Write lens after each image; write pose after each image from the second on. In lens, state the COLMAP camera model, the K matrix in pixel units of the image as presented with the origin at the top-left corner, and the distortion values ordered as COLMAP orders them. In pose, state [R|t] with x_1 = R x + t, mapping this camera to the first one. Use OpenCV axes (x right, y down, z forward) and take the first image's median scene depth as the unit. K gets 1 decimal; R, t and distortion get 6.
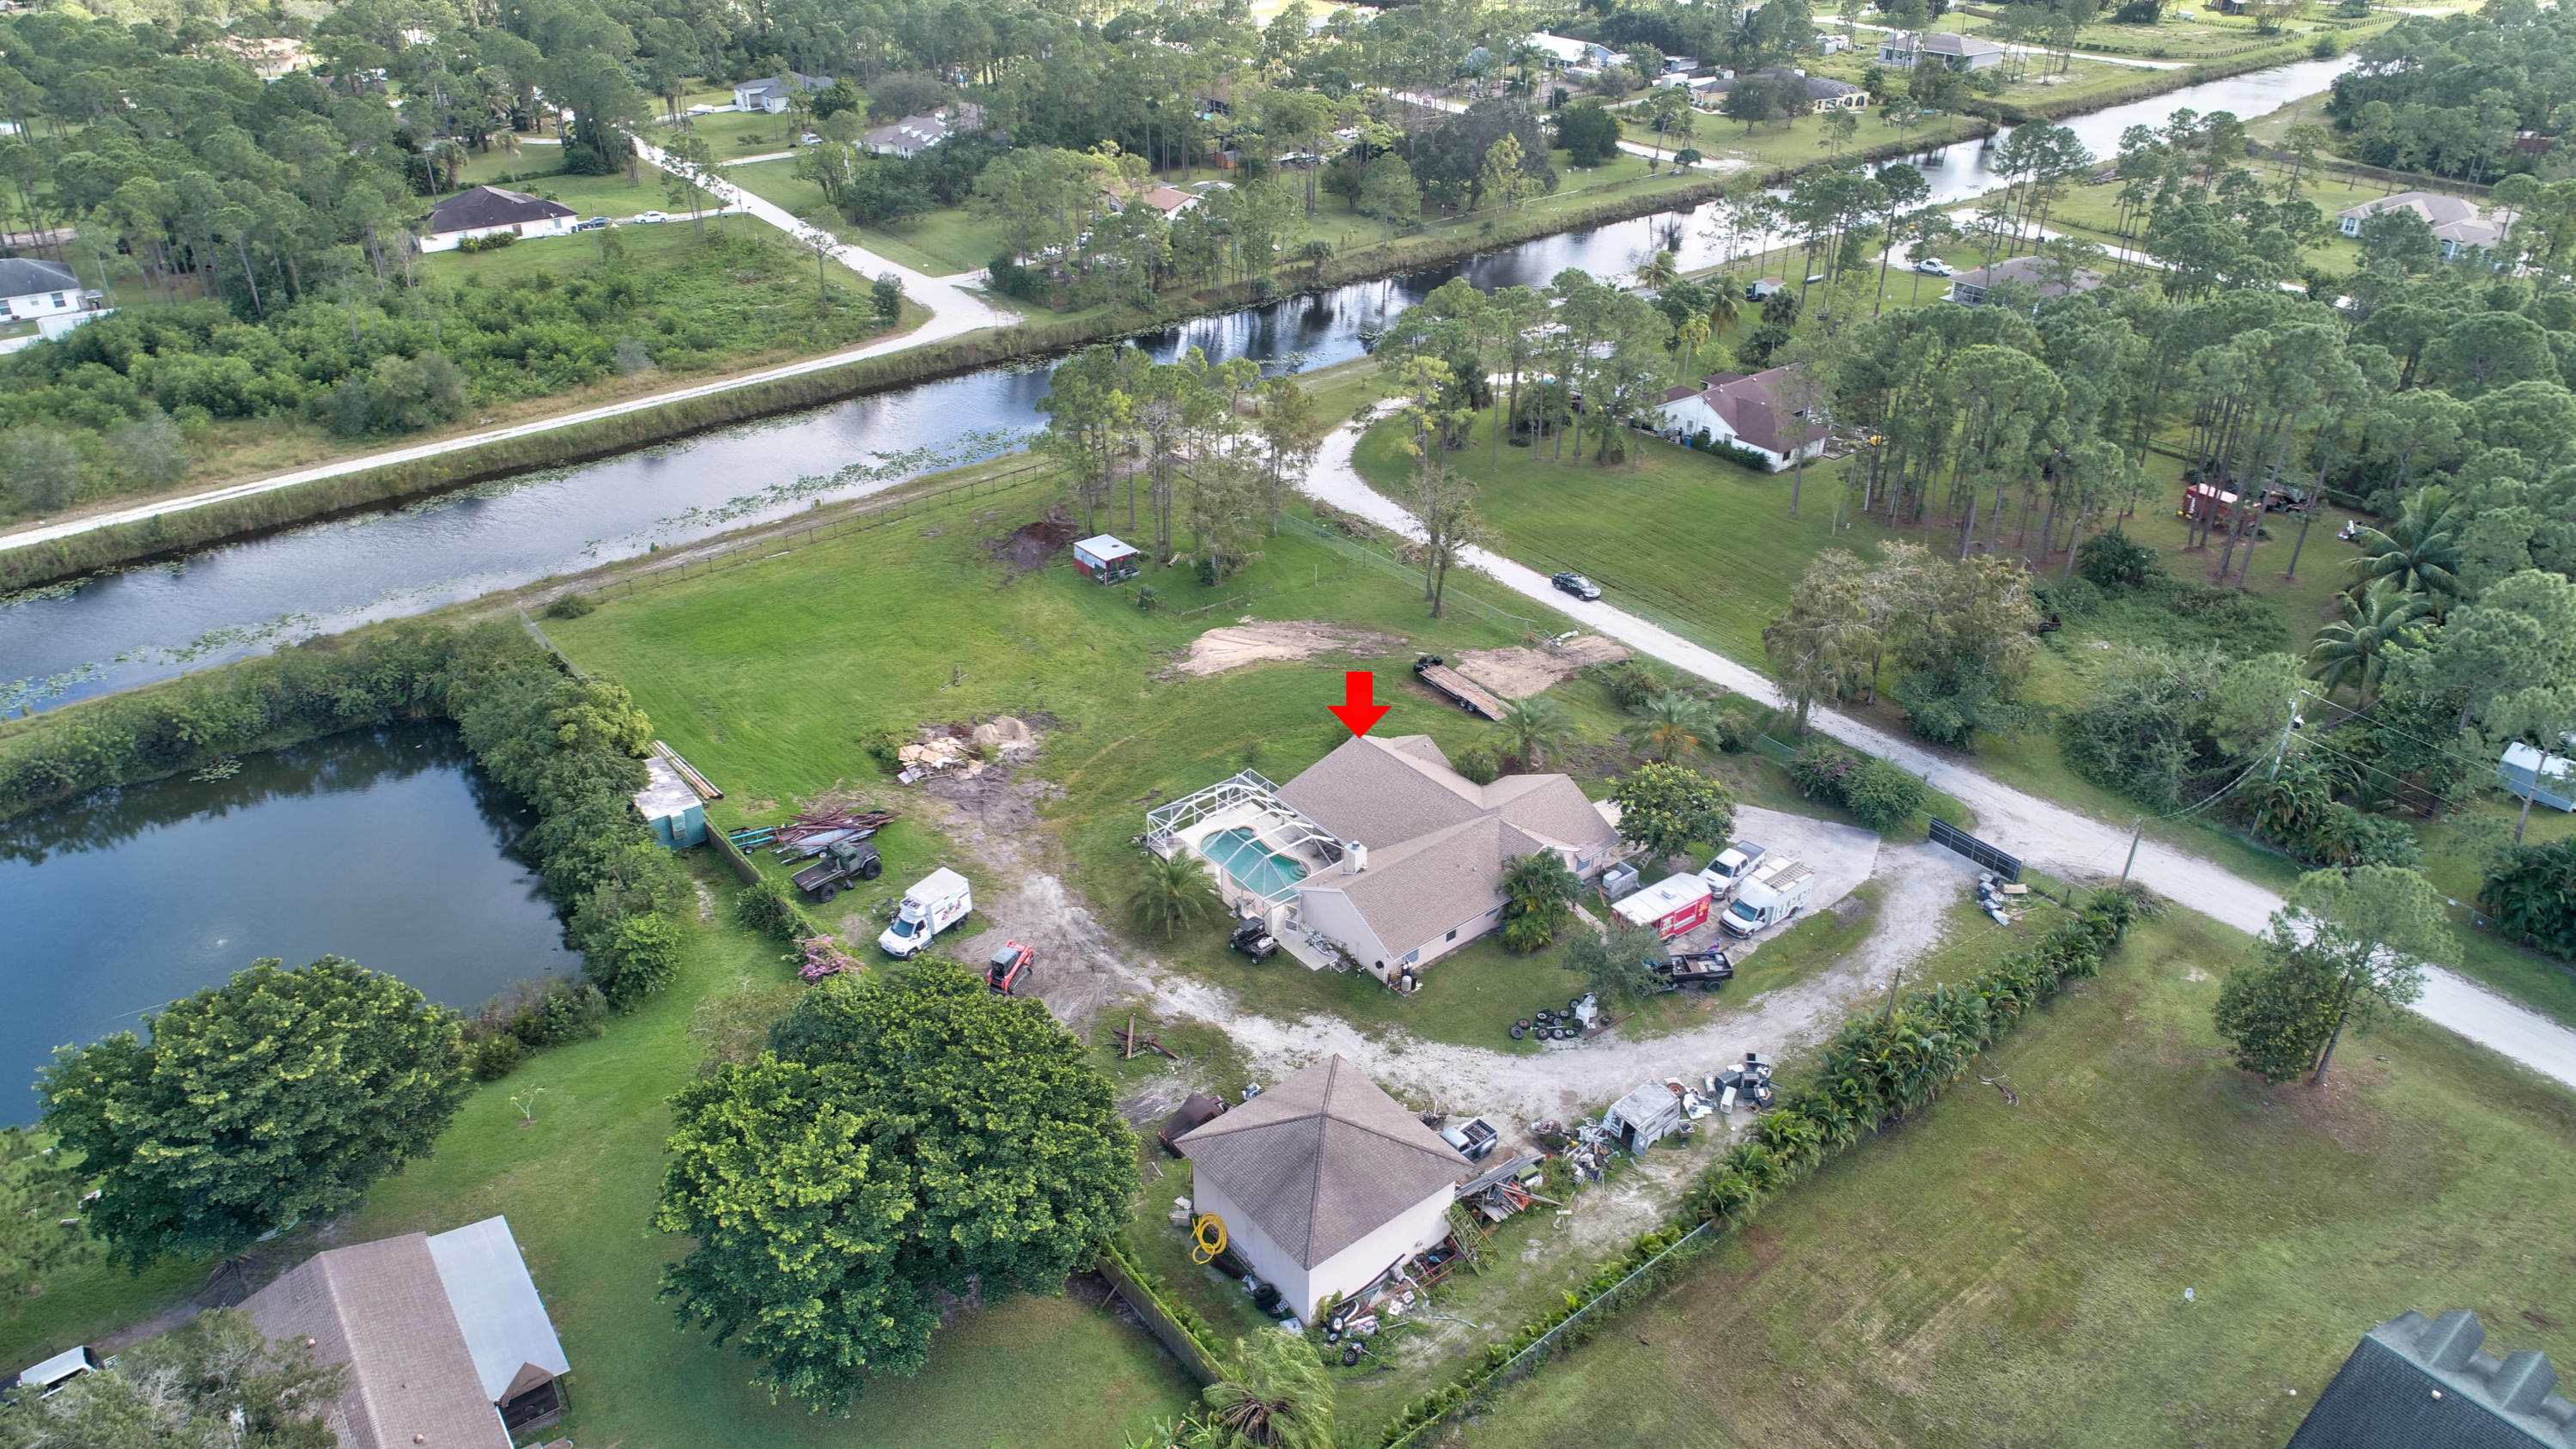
lens RADIAL K [[1724.0, 0, 1291.8], [0, 1724.0, 727.9], [0, 0, 1]] dist [-0.001289, -0.002788]
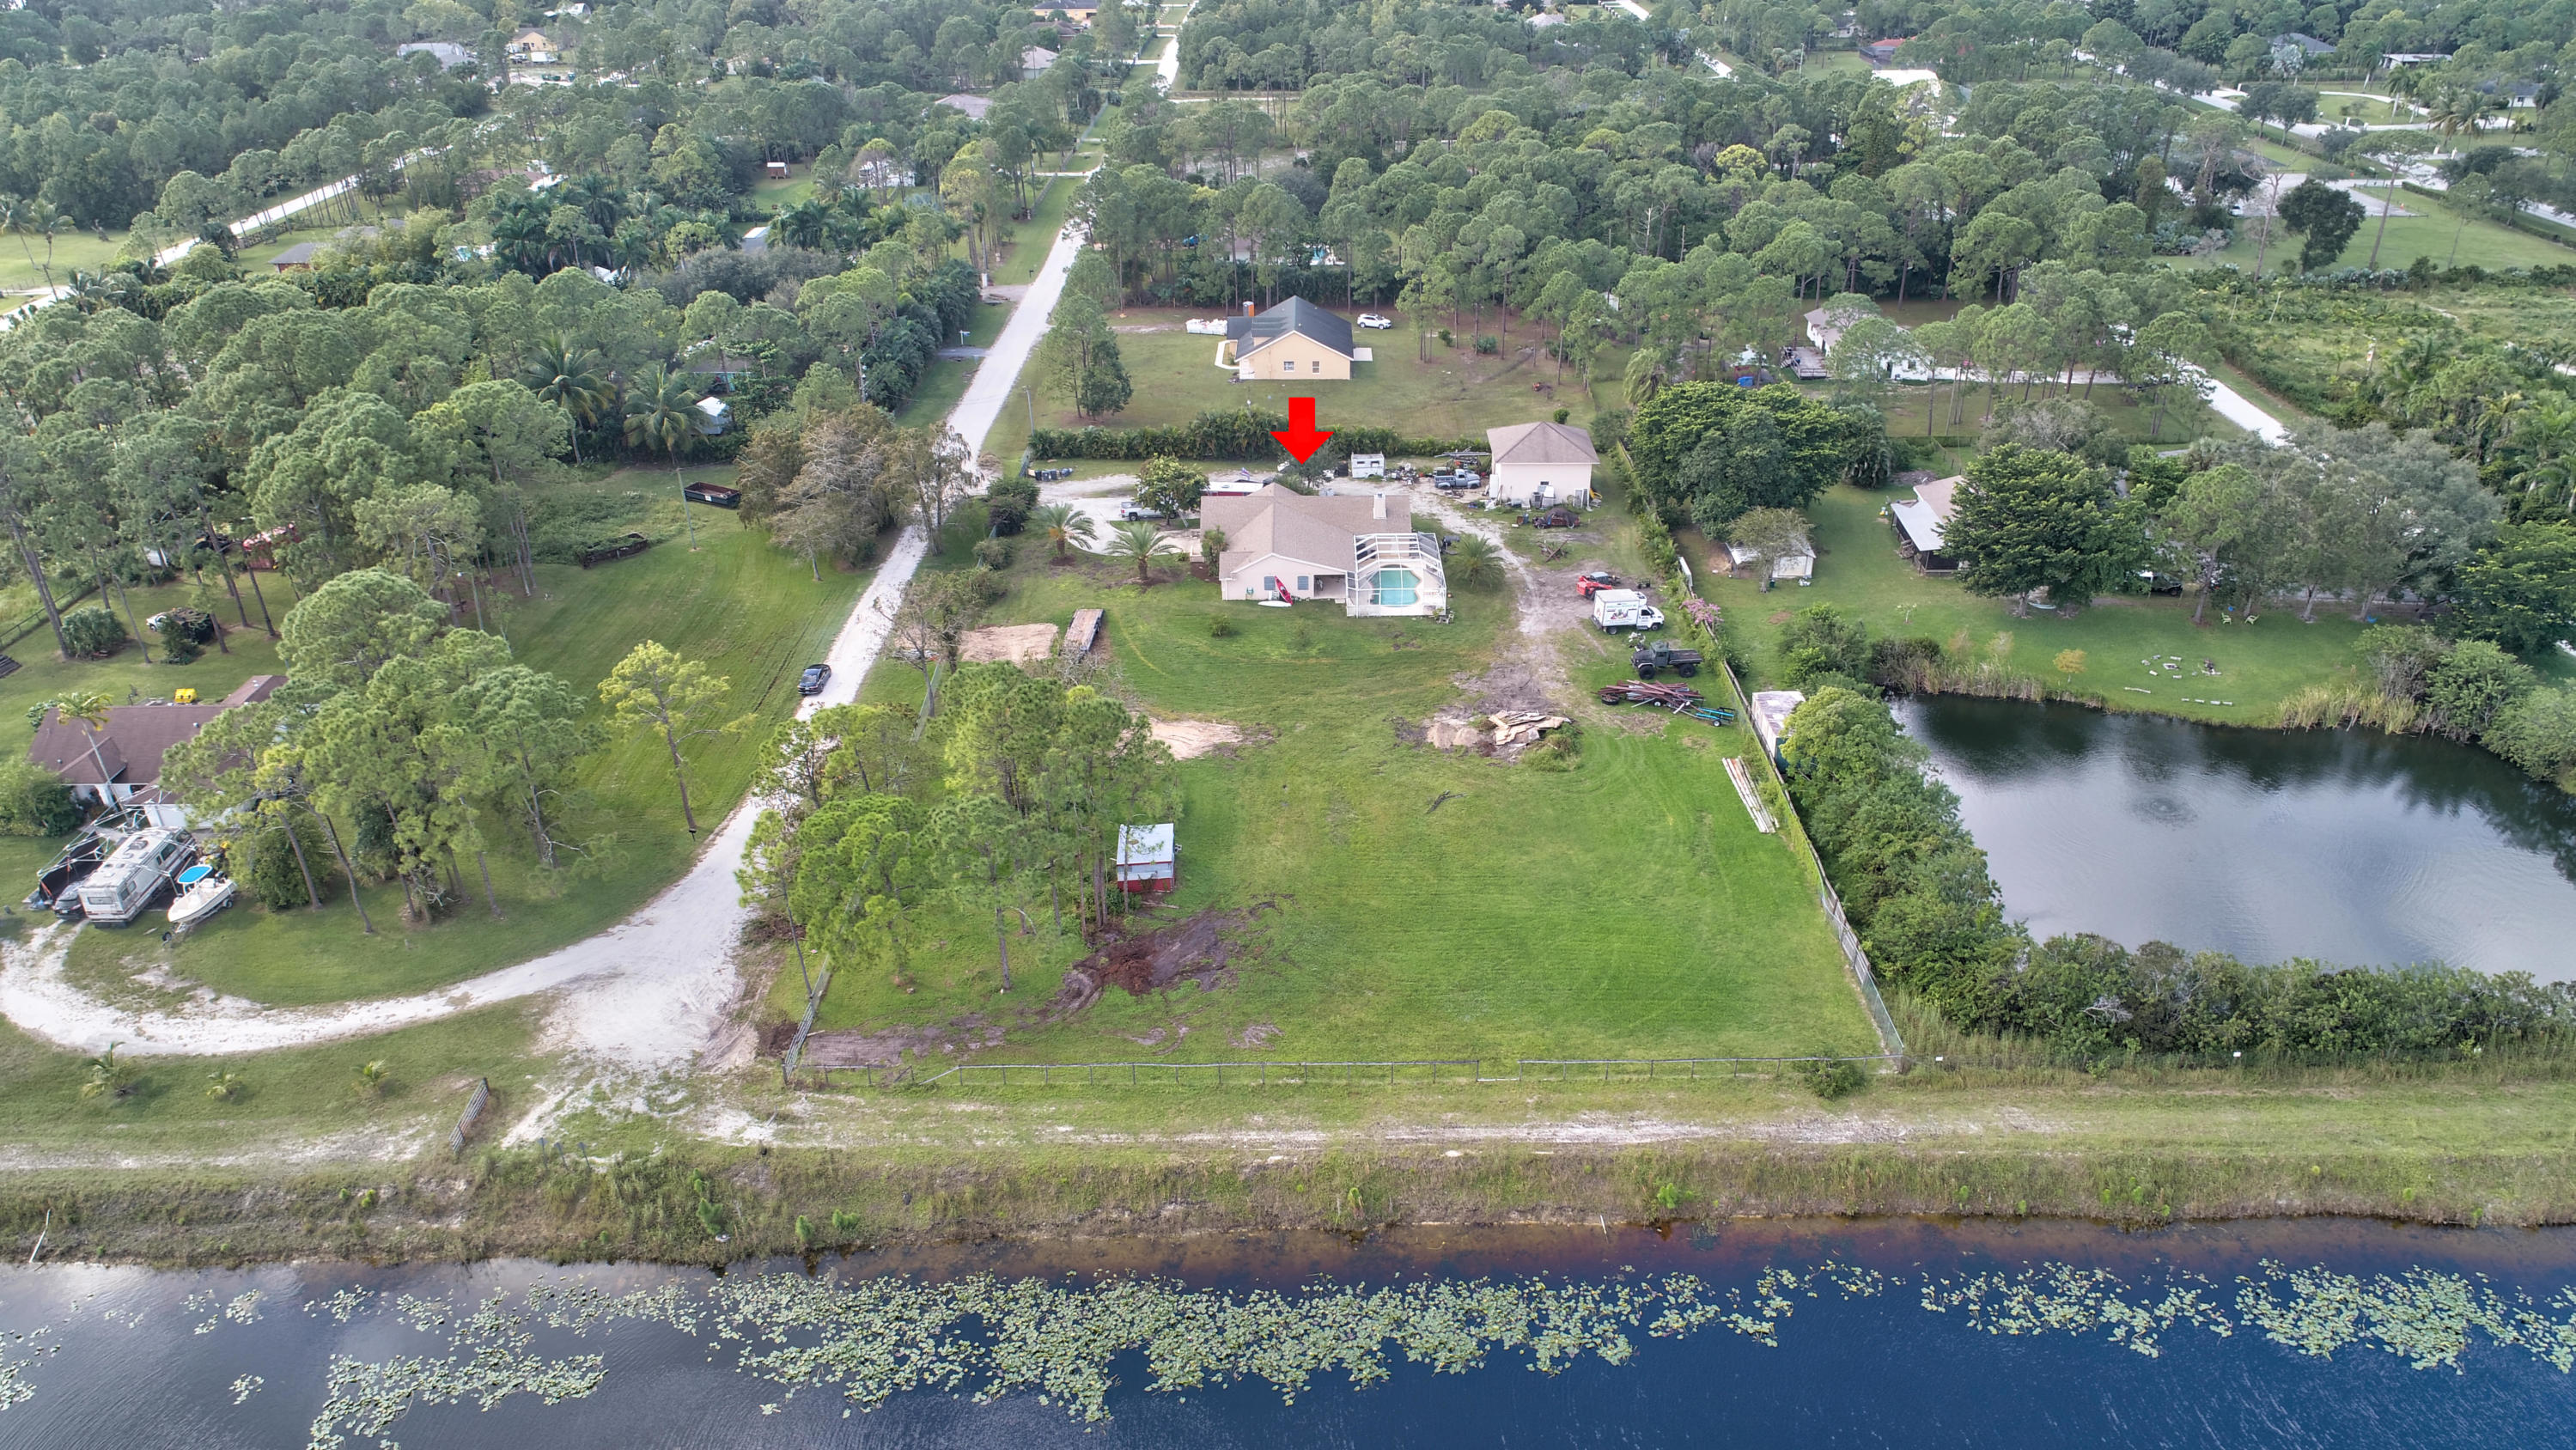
lens RADIAL K [[1730.2, 0, 1288.0], [0, 1730.2, 725.0], [0, 0, 1]] dist [0.000784, -0.000838]
pose [[-0.772516, -0.295825, 0.561877, -0.729827], [0.324294, 0.576961, 0.749633, -0.879177], [-0.545942, 0.761317, -0.349778, 1.530692]]
